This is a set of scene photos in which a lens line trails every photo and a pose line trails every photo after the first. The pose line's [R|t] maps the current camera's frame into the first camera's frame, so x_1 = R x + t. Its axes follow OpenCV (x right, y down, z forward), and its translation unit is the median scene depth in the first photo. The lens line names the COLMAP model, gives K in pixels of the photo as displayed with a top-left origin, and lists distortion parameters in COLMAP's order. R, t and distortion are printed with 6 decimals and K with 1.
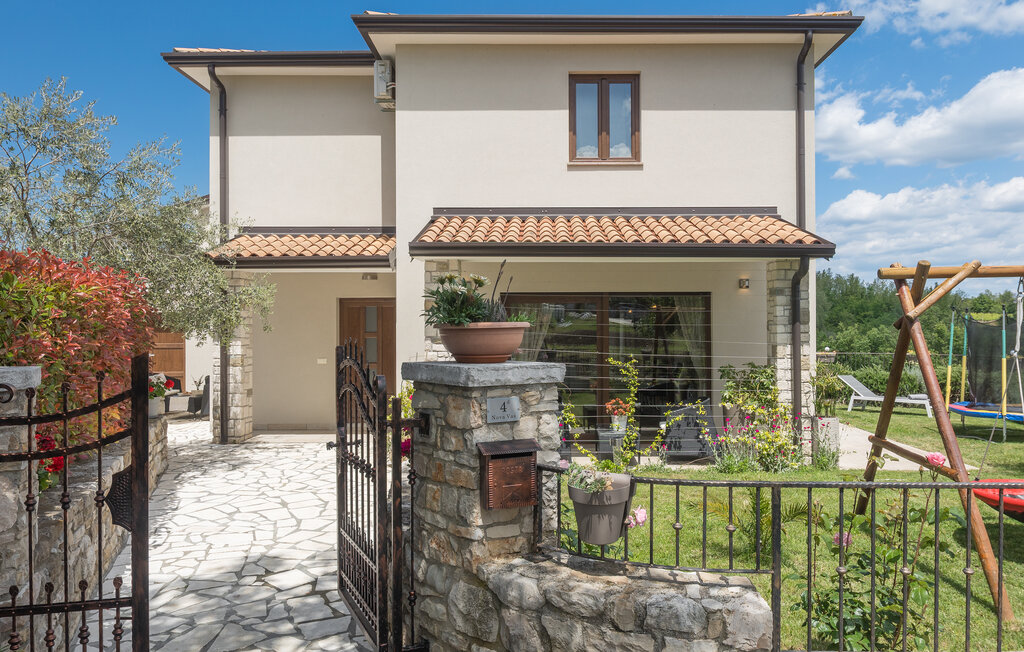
lens RADIAL K [[773.4, 0, 514.2], [0, 773.4, 328.0], [0, 0, 1]] dist [-0.087330, -0.015281]
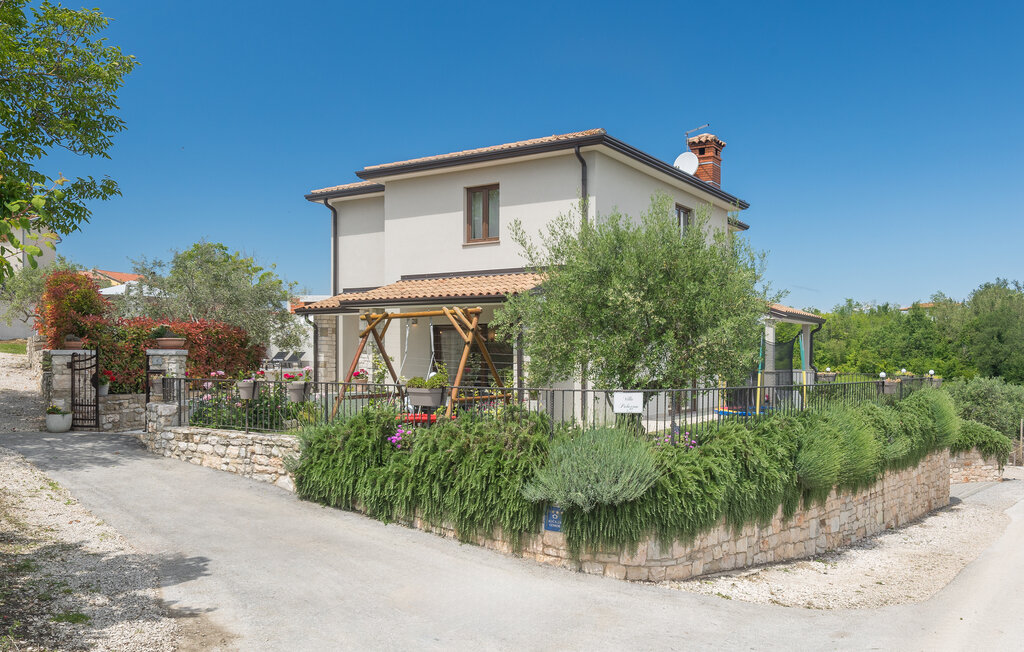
lens RADIAL K [[846.0, 0, 511.2], [0, 846.0, 330.5], [0, 0, 1]] dist [-0.148081, -0.002742]
pose [[0.837980, -0.018734, -0.545379, 1.130331], [0.000849, 0.999454, -0.033028, 0.028903], [0.545700, 0.027214, 0.837538, -0.443765]]
